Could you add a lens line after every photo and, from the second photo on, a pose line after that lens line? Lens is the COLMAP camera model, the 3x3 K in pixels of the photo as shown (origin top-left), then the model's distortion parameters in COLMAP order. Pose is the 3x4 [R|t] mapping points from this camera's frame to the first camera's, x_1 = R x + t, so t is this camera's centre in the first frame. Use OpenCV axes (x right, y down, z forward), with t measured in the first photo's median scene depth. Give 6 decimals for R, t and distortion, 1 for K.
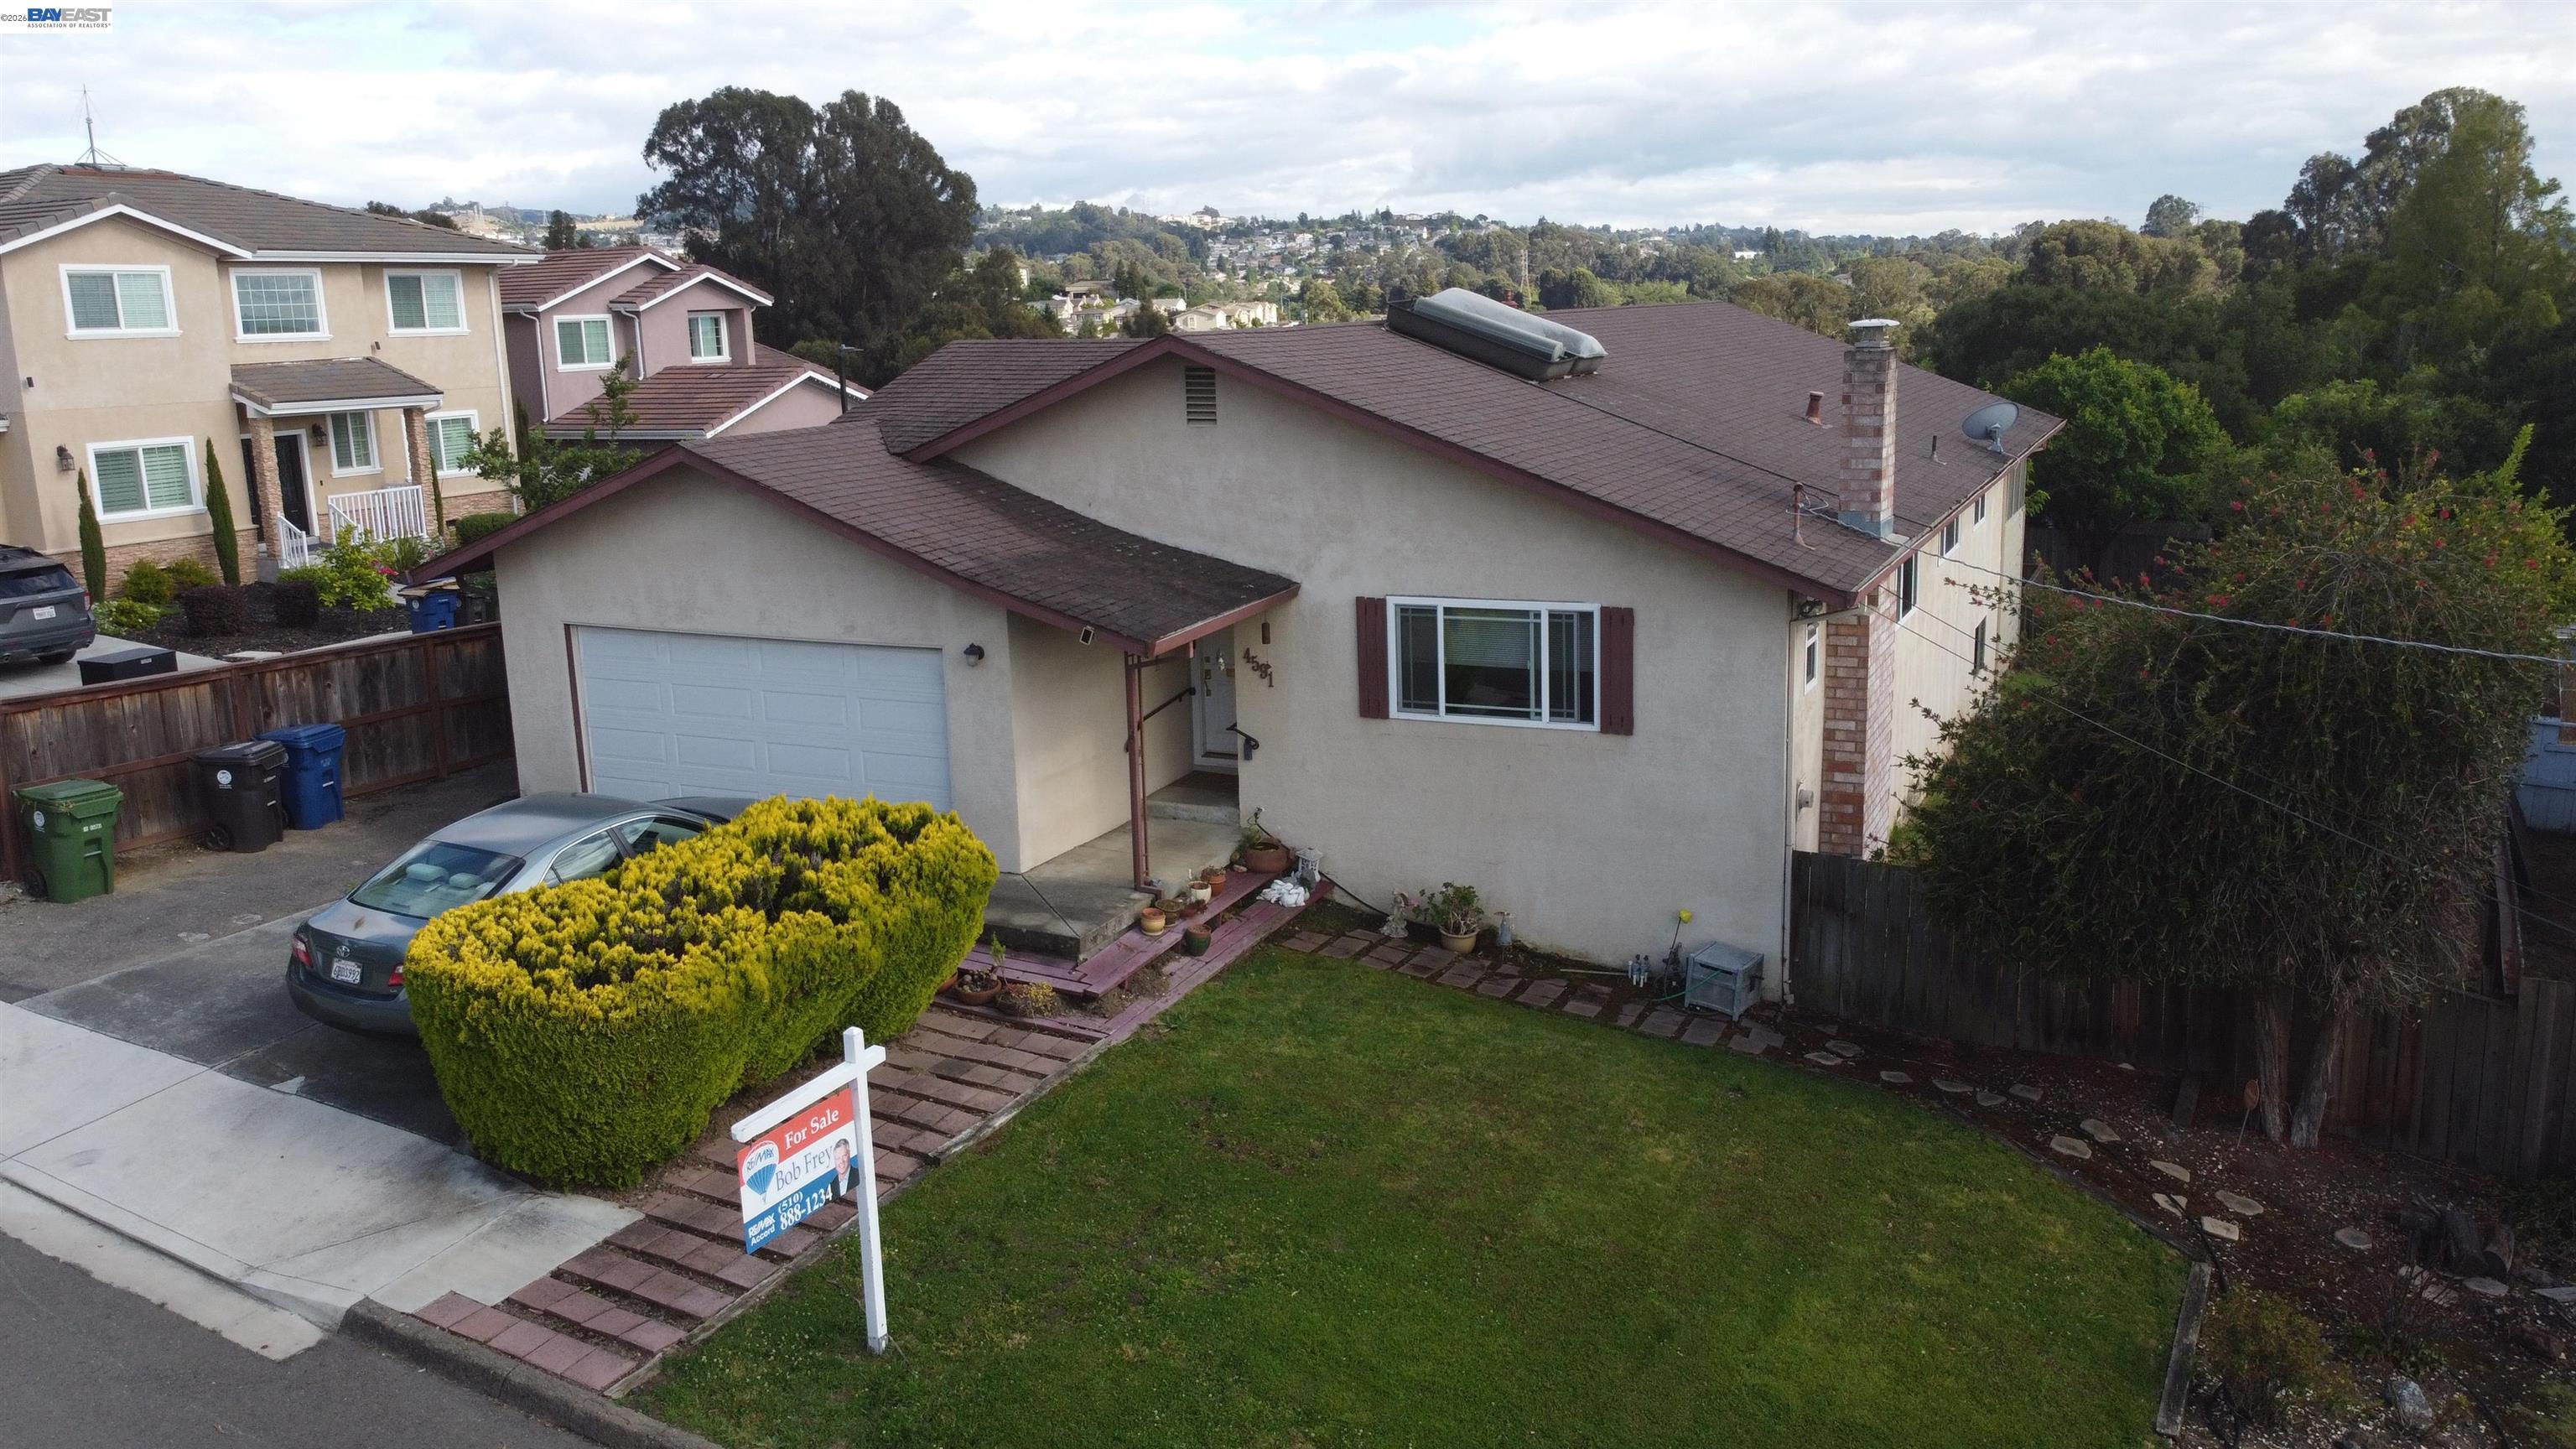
lens RADIAL K [[1951.1, 0, 1288.9], [0, 1951.1, 708.8], [0, 0, 1]] dist [0.010094, -0.014076]
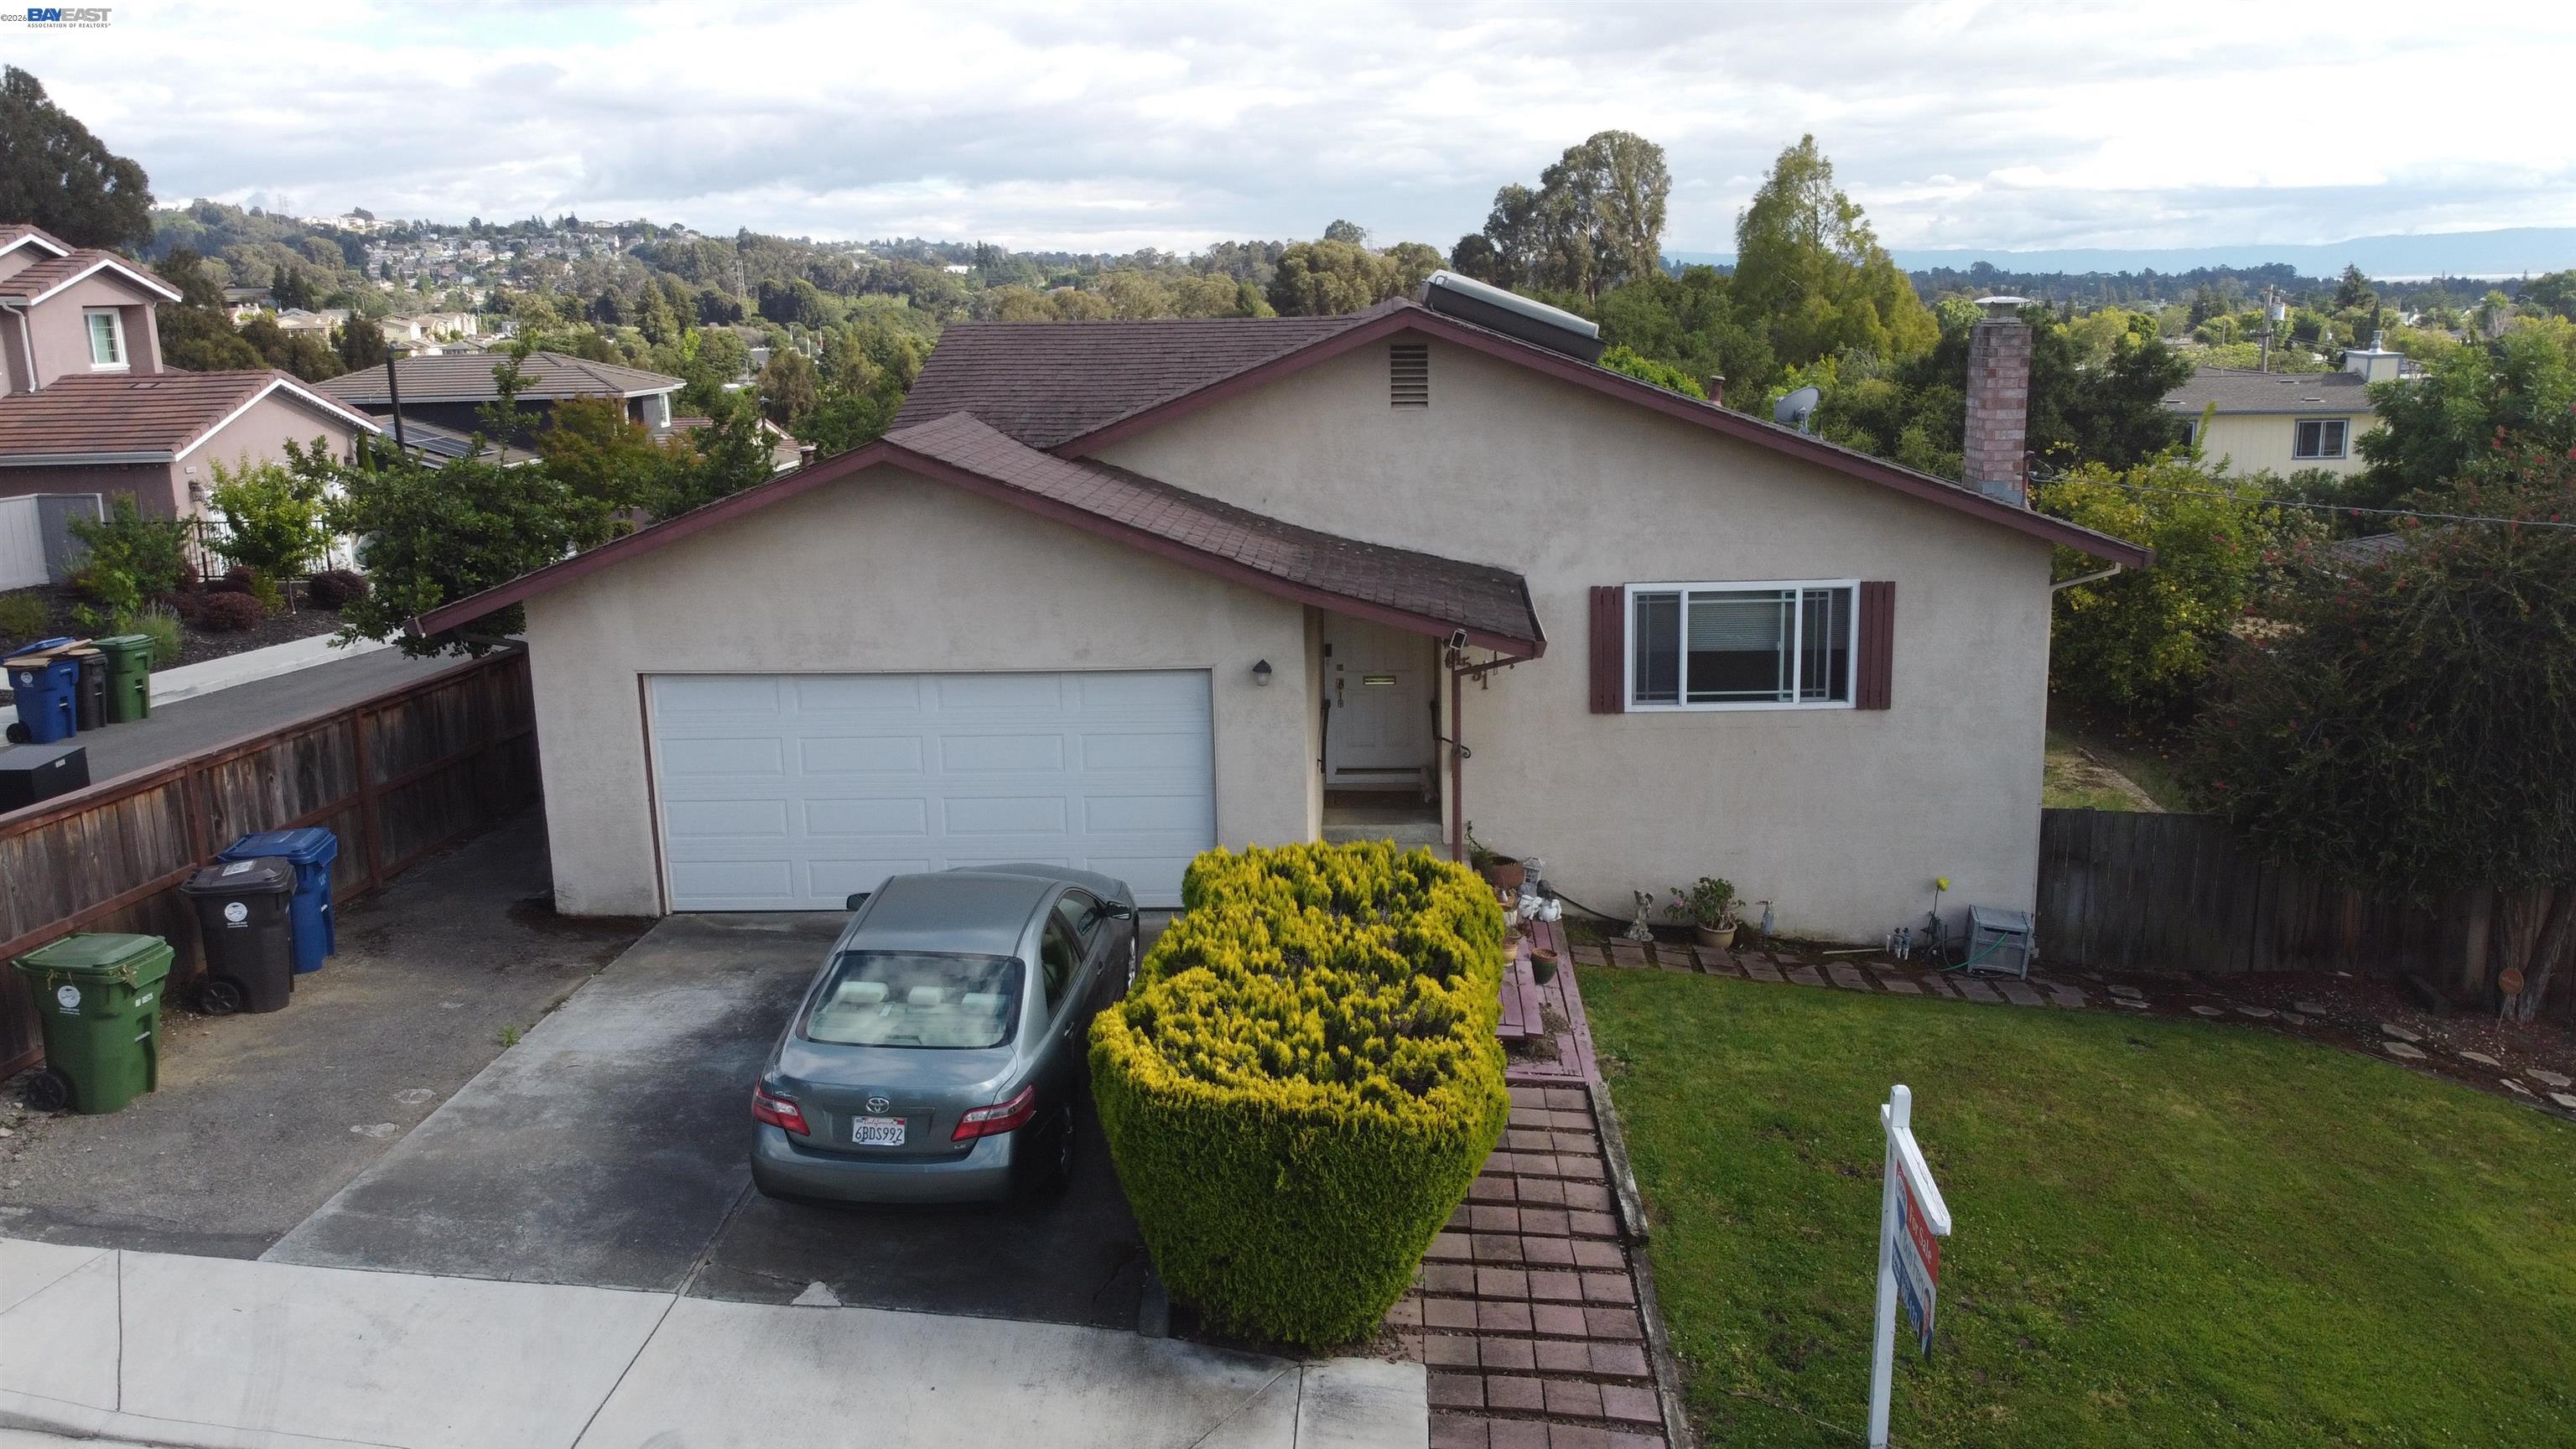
lens RADIAL K [[1951.1, 0, 1294.5], [0, 1951.1, 711.2], [0, 0, 1]] dist [0.010094, -0.014076]
pose [[0.922197, -0.073316, 0.379707, -0.465873], [0.075519, 0.997103, 0.009113, -0.016794], [-0.379275, 0.020271, 0.925062, 0.183376]]
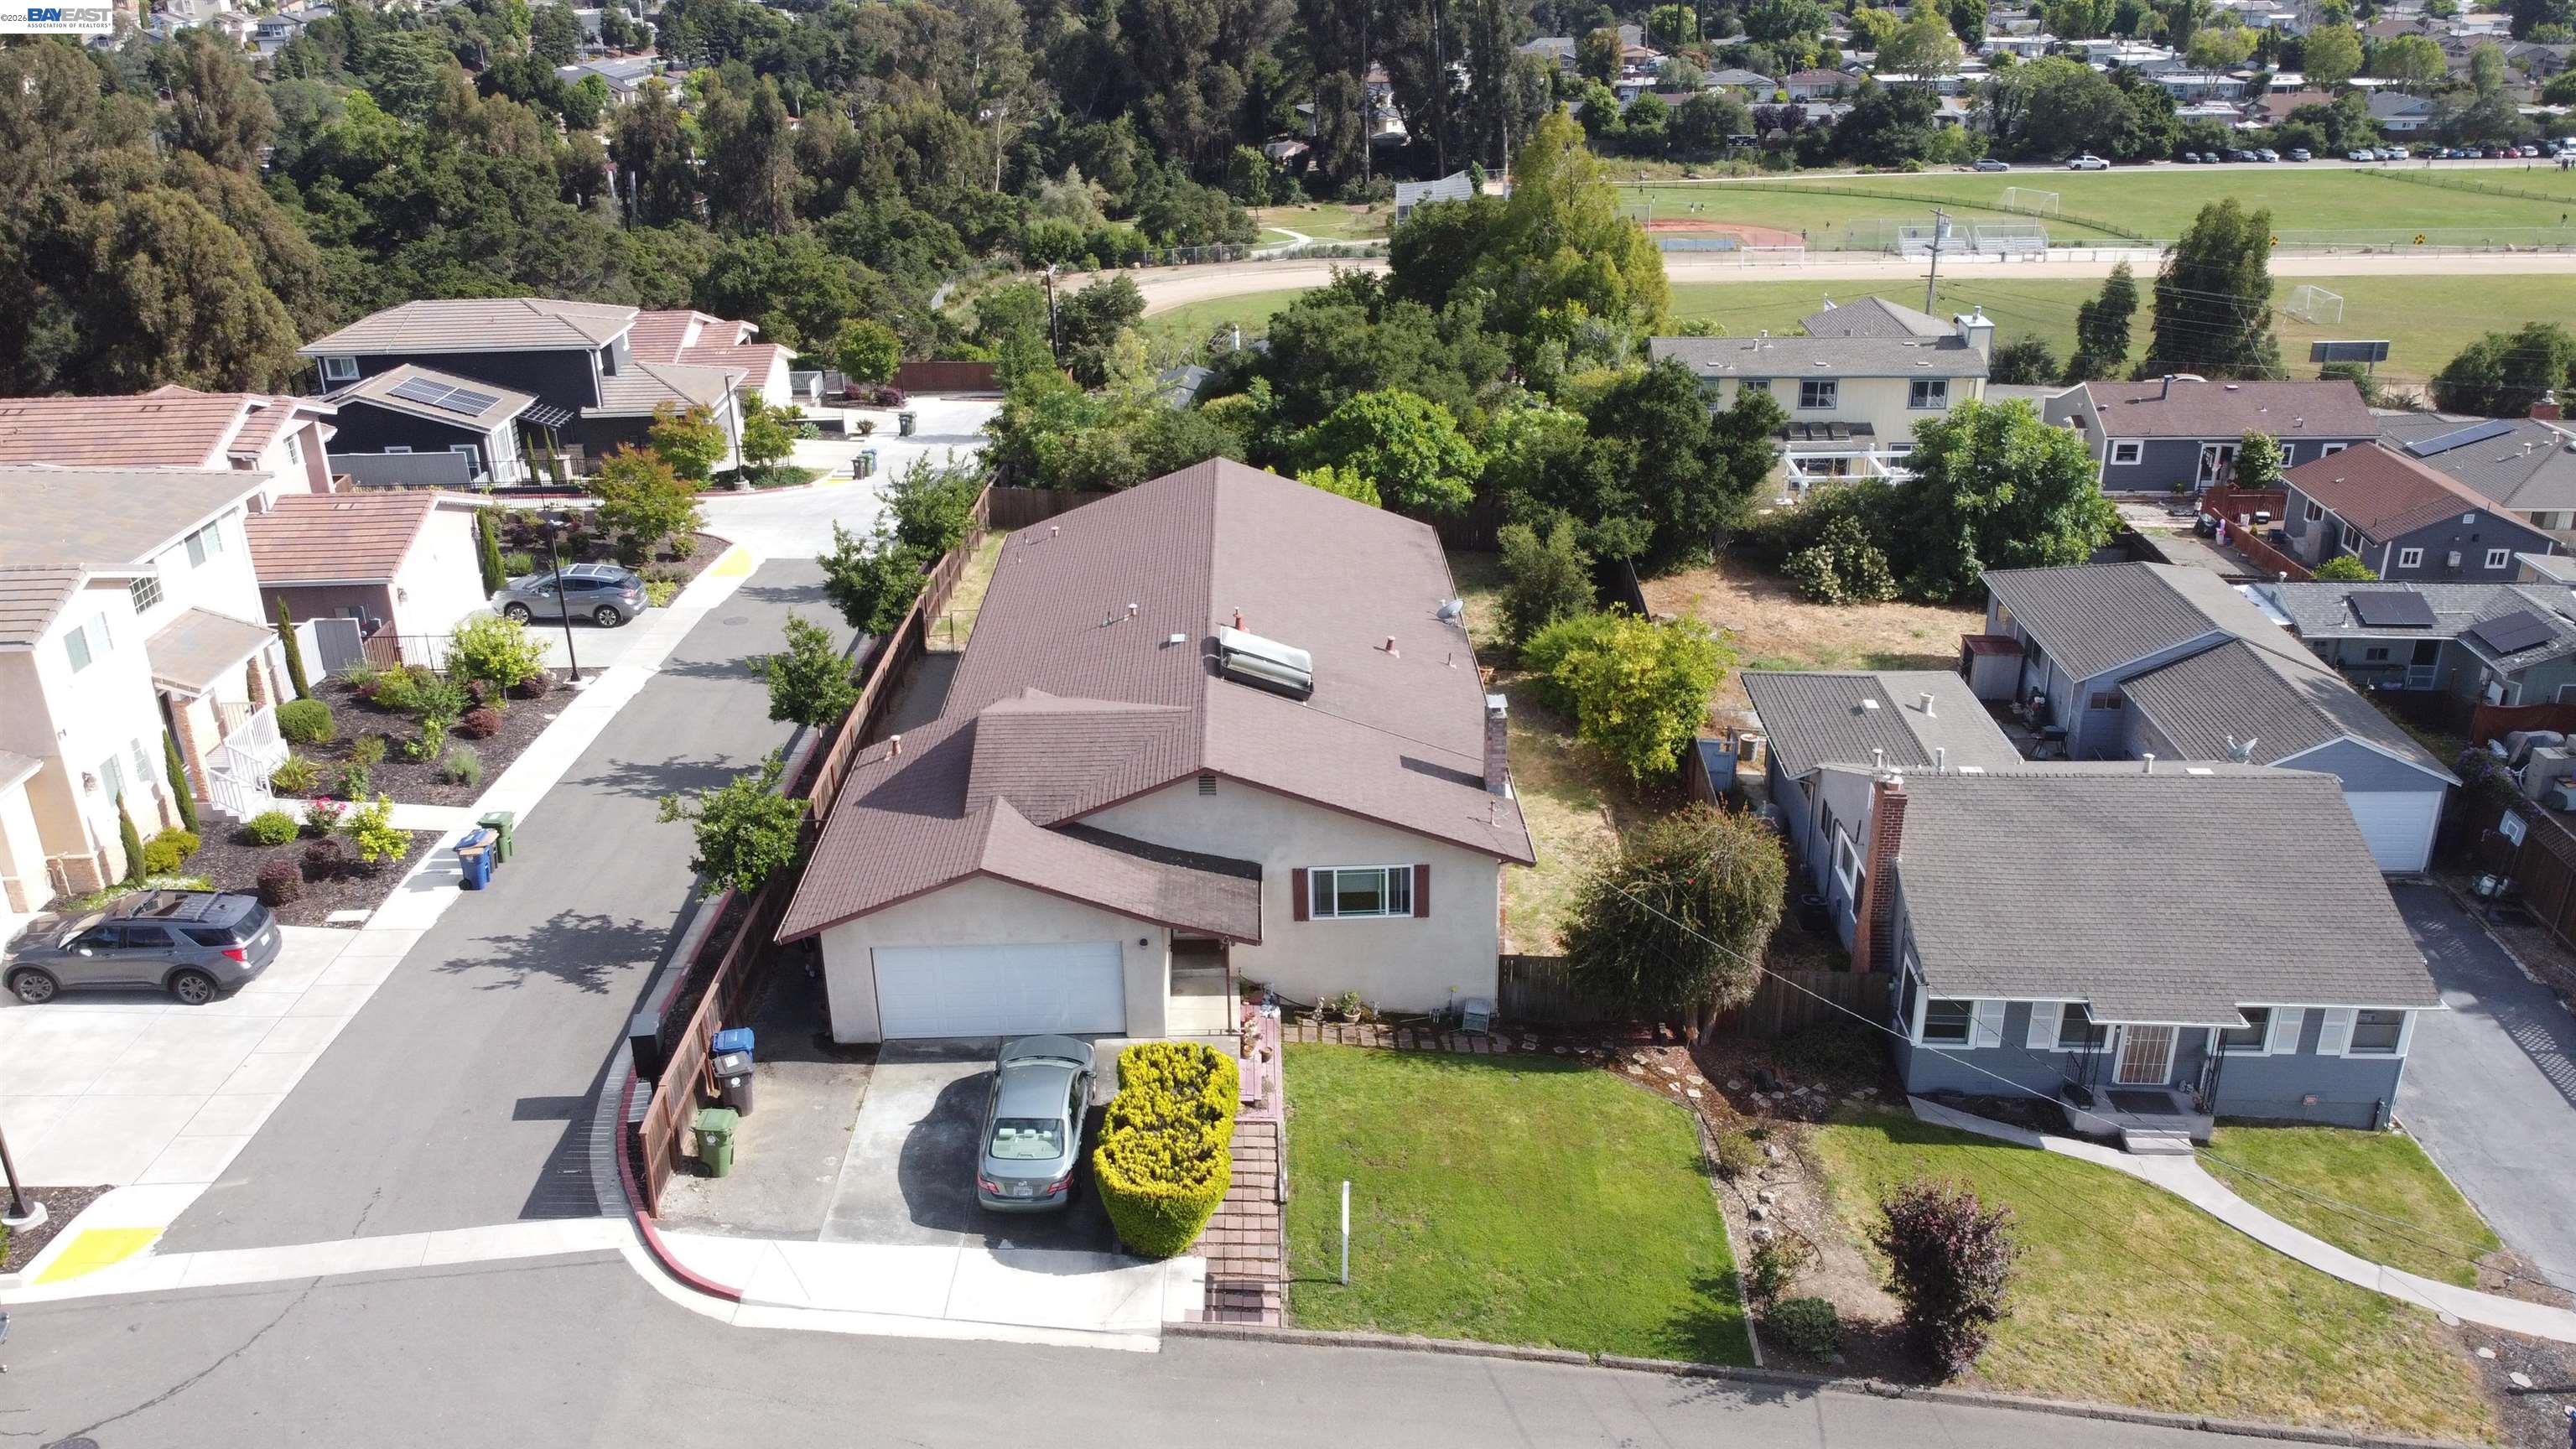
lens RADIAL K [[1951.1, 0, 1300.2], [0, 1951.1, 706.8], [0, 0, 1]] dist [0.010094, -0.014076]
pose [[0.890807, -0.160390, 0.425133, -0.816725], [0.082921, 0.977300, 0.194956, -0.632807], [-0.446752, -0.138416, 0.883886, -0.812850]]
